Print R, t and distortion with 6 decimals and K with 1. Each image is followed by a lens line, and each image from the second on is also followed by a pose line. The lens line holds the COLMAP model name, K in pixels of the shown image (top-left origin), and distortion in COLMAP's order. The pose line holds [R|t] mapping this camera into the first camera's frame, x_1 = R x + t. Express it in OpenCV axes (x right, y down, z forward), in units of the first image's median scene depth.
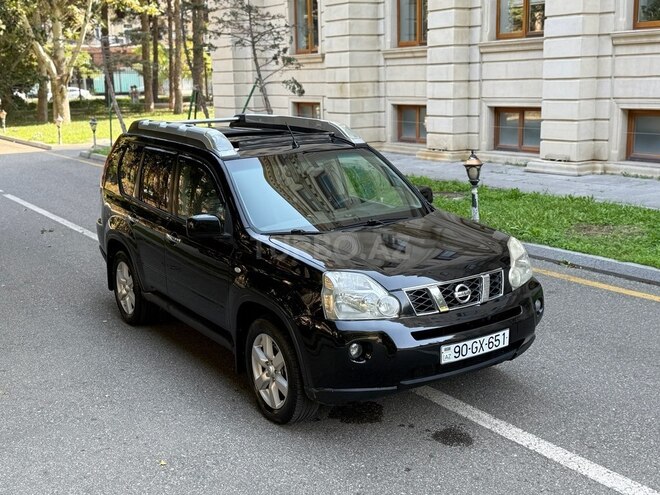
lens RADIAL K [[819.6, 0, 334.5], [0, 819.6, 246.2], [0, 0, 1]] dist [0.180730, -0.416793]
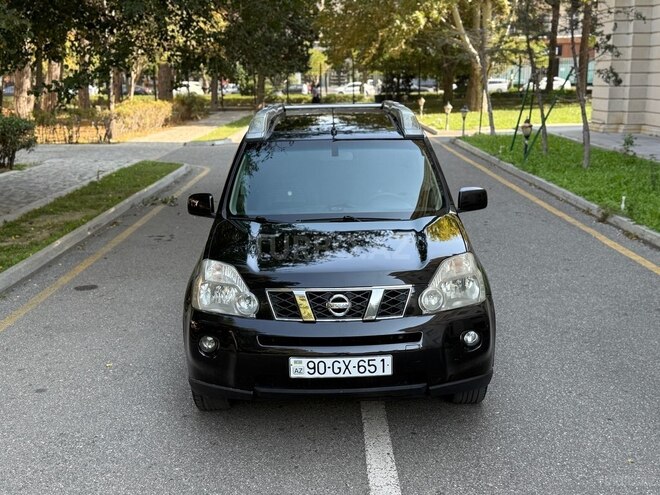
lens RADIAL K [[824.2, 0, 330.0], [0, 824.2, 247.5], [0, 0, 1]] dist [0.128354, -0.051705]
pose [[0.844276, 0.126711, -0.520713, 0.251398], [-0.121459, 0.991604, 0.044367, -0.017596], [0.521963, 0.025788, 0.852578, 0.100217]]
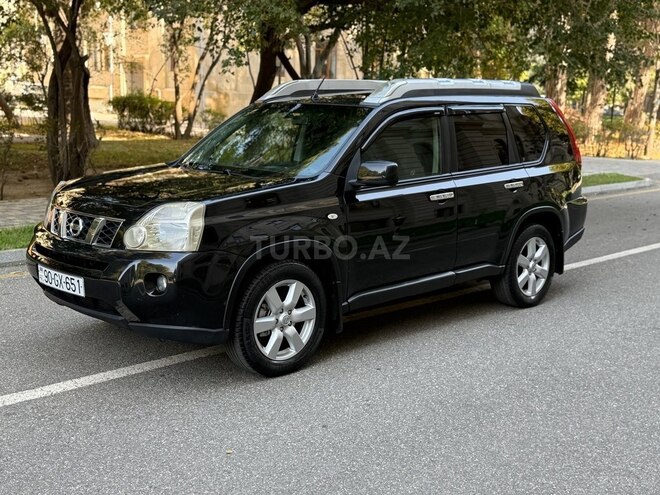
lens RADIAL K [[819.6, 0, 334.5], [0, 819.6, 246.2], [0, 0, 1]] dist [0.180730, -0.416793]
pose [[0.205281, 0.205092, -0.956973, 0.484319], [-0.231675, 0.960190, 0.156085, -0.059999], [0.950887, 0.189665, 0.244624, 0.441225]]
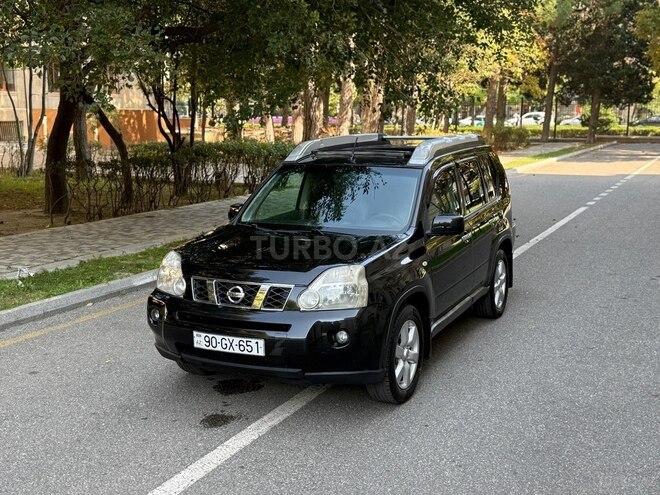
lens RADIAL K [[824.2, 0, 330.0], [0, 824.2, 247.5], [0, 0, 1]] dist [0.128354, -0.051705]
pose [[0.528043, 0.170224, -0.831982, 0.470437], [-0.190292, 0.978509, 0.079428, -0.048053], [0.827623, 0.116378, 0.549087, 0.206910]]
